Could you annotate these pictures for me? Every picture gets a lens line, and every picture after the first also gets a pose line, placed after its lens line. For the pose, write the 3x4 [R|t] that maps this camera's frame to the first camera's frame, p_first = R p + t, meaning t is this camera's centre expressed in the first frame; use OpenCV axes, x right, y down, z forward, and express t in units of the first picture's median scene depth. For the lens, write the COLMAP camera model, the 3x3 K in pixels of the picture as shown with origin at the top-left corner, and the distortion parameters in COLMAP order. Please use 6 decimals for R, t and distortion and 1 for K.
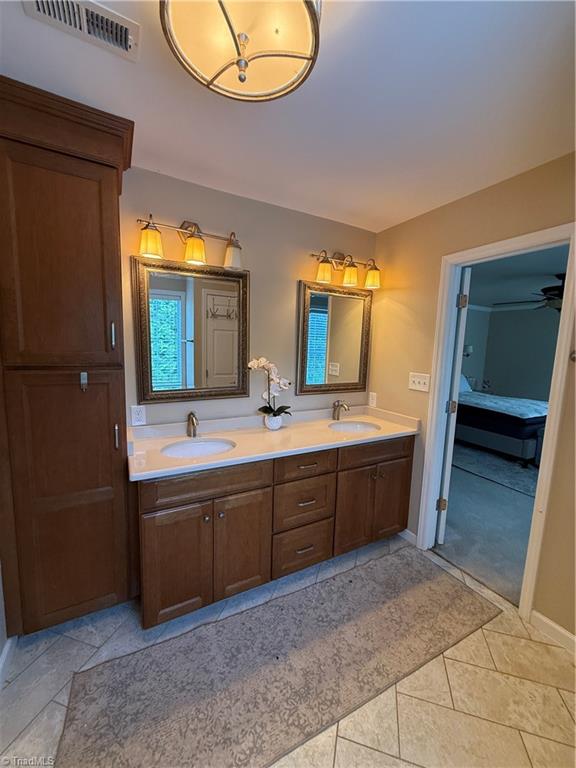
lens RADIAL K [[305.9, 0, 287.3], [0, 305.9, 384.4], [0, 0, 1]] dist [-0.001717, 0.000052]
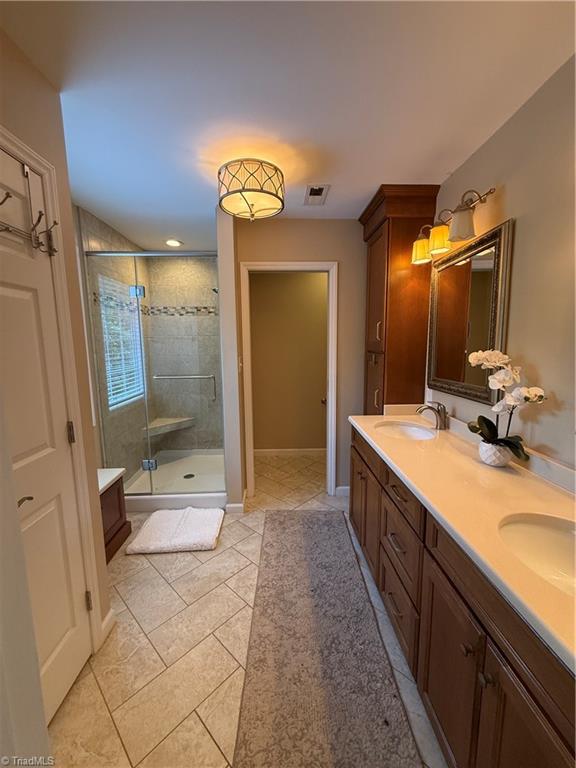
lens RADIAL K [[305.9, 0, 289.2], [0, 305.9, 383.3], [0, 0, 1]] dist [-0.001717, 0.000052]
pose [[-0.454659, 0.088769, -0.886231, 1.087013], [-0.111275, 0.981564, 0.155405, -0.101968], [0.883687, 0.169271, -0.436399, 1.403067]]
